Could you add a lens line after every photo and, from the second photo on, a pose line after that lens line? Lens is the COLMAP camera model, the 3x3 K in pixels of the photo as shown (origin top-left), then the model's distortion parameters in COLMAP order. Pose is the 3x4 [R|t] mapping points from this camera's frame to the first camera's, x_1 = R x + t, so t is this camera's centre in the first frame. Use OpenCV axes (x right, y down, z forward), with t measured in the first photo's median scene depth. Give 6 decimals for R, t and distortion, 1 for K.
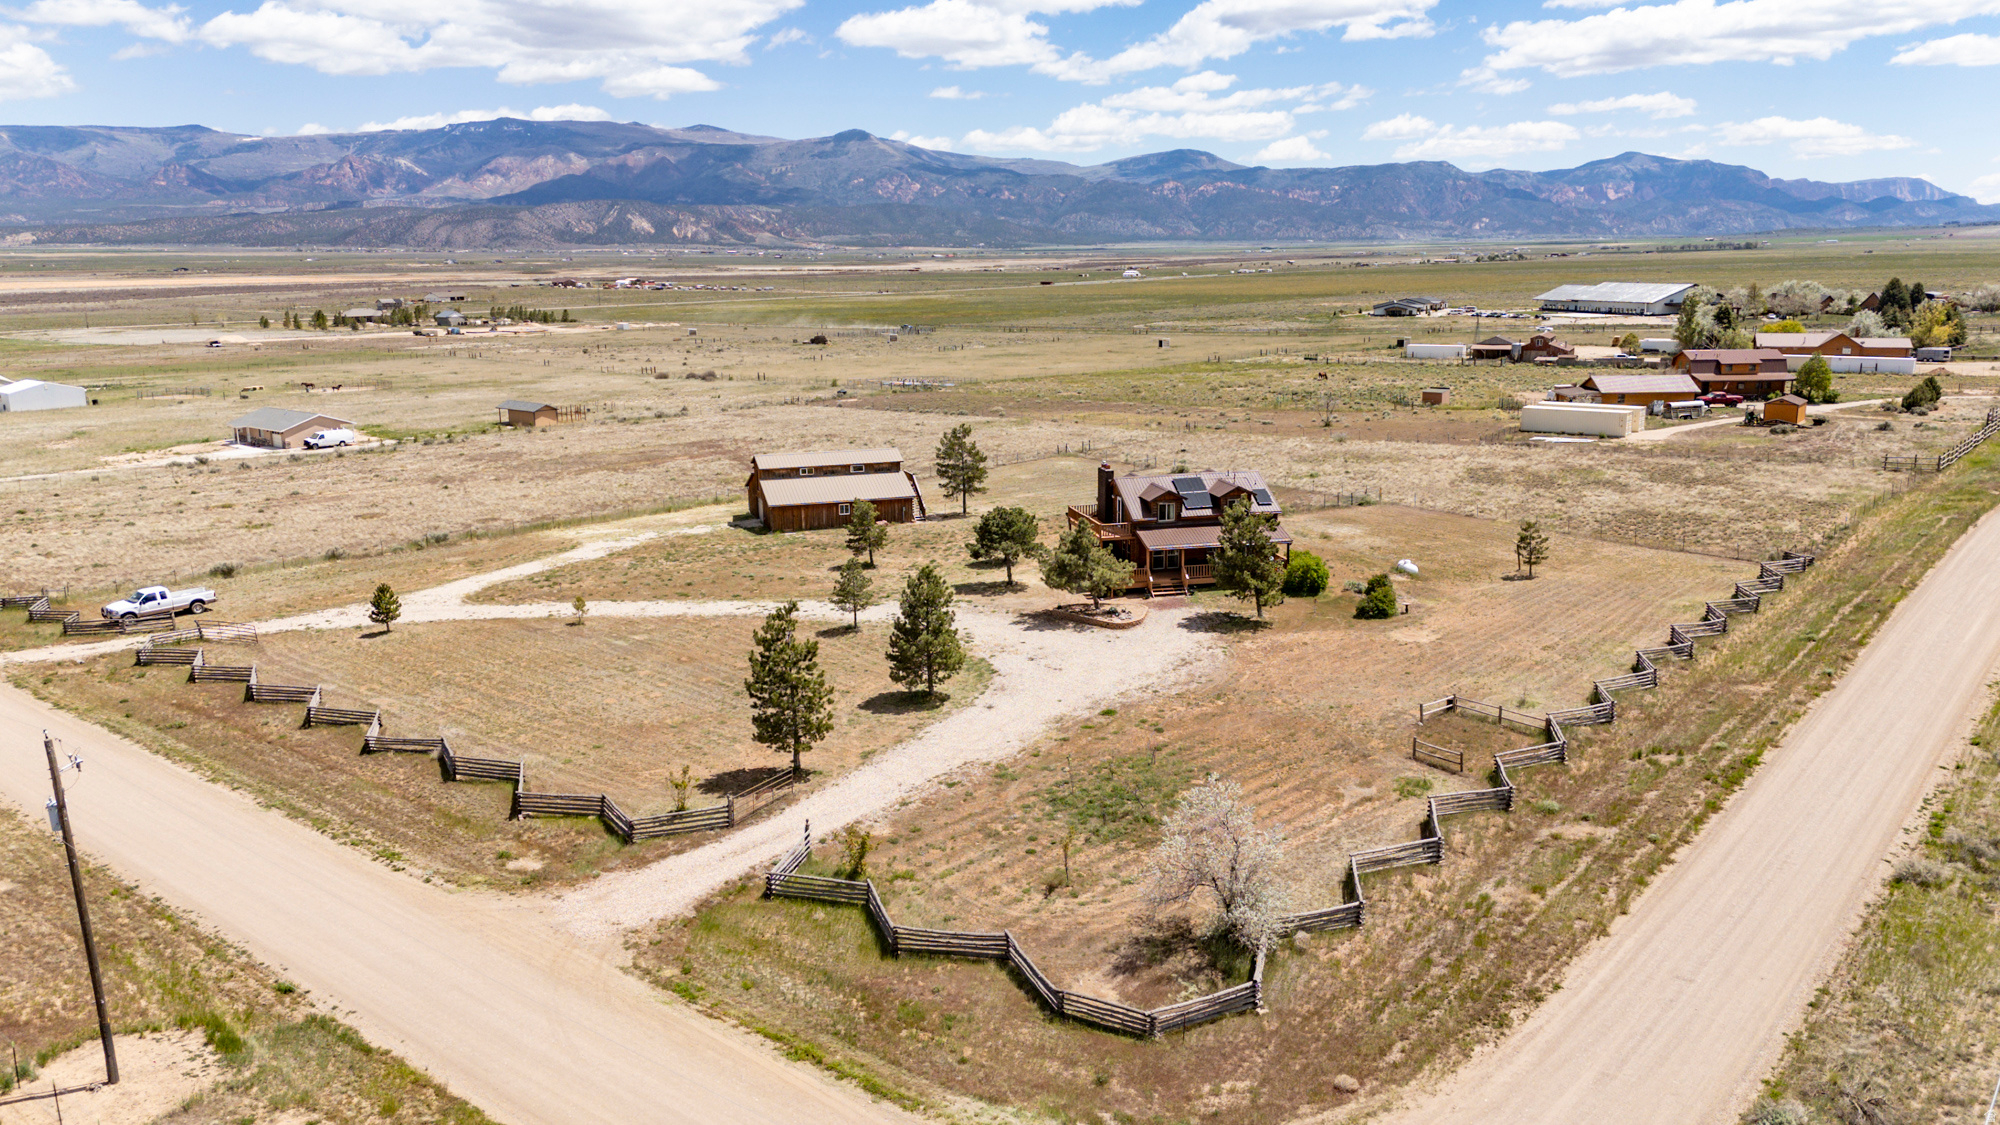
lens RADIAL K [[1452.4, 0, 1000.0], [0, 1452.4, 562.5], [0, 0, 1]] dist [0.081484, -0.082153]
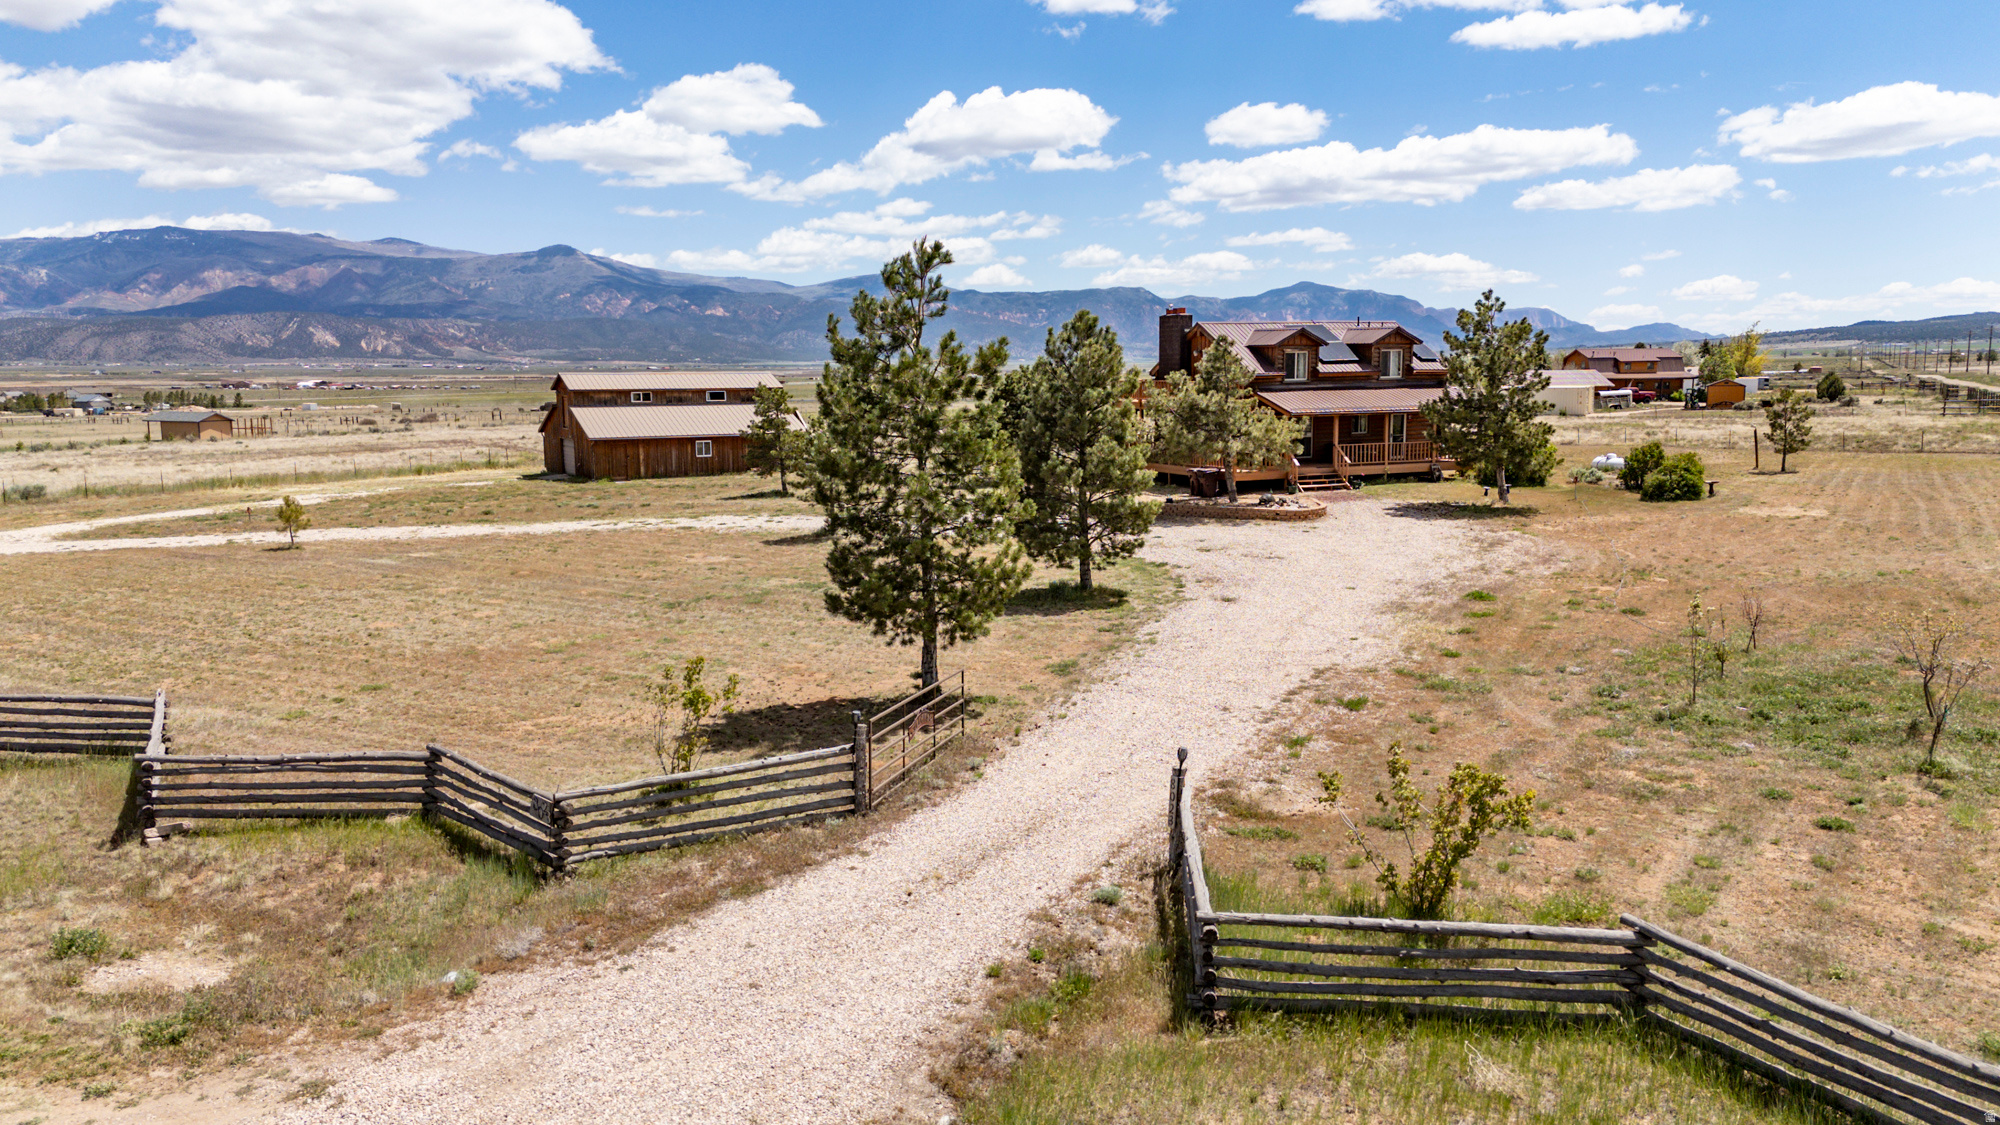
lens RADIAL K [[1466.6, 0, 1000.0], [0, 1466.6, 562.5], [0, 0, 1]] dist [0.035914, -0.003289]
pose [[0.981916, -0.024525, 0.187720, -0.133493], [0.039382, 0.996343, -0.075831, 0.094487], [-0.185174, 0.081853, 0.979291, 0.419521]]
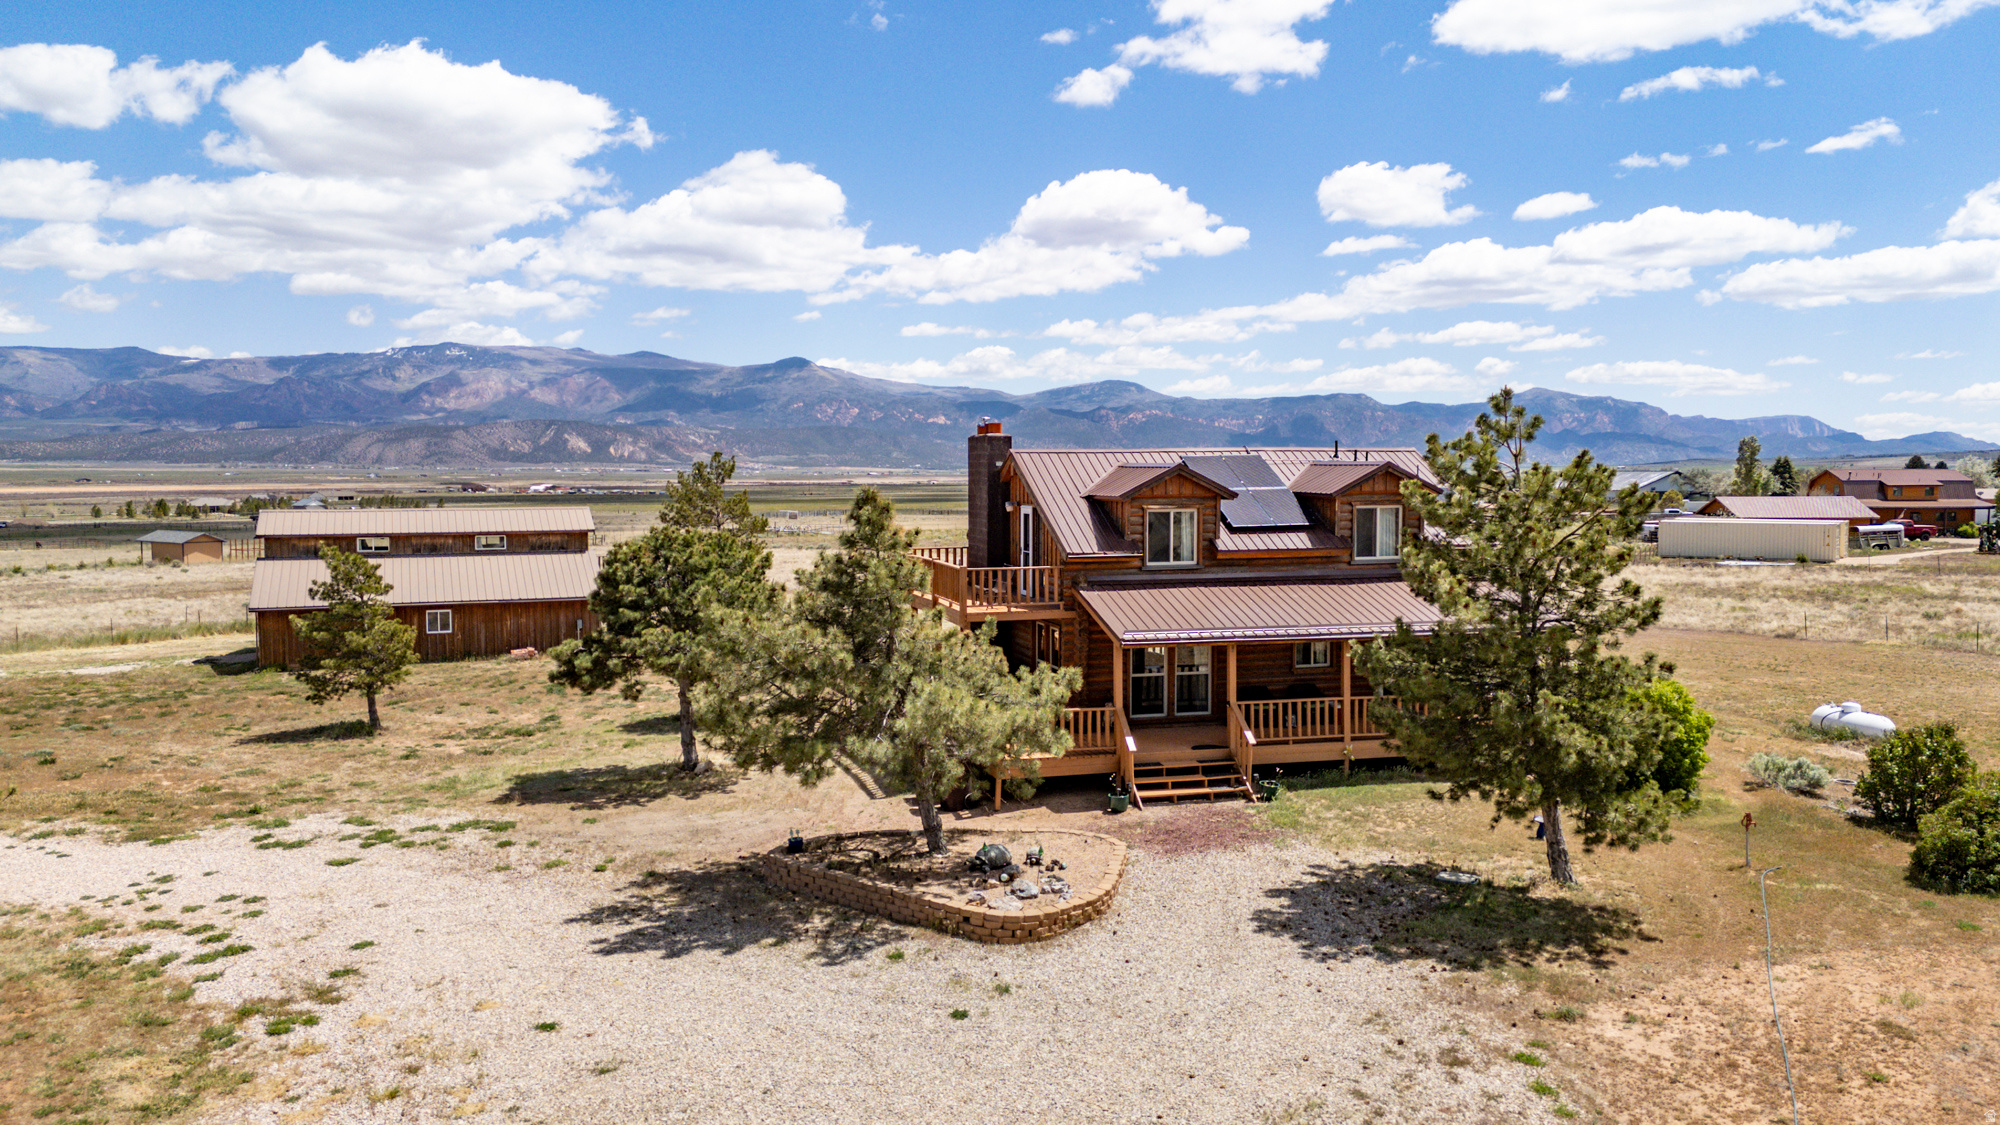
lens RADIAL K [[1452.4, 0, 1000.0], [0, 1452.4, 562.5], [0, 0, 1]] dist [0.081484, -0.082153]
pose [[0.999042, 0.004495, 0.043527, 0.064384], [0.002071, 0.988737, -0.149647, 0.018821], [-0.043709, 0.149594, 0.987781, 0.701612]]
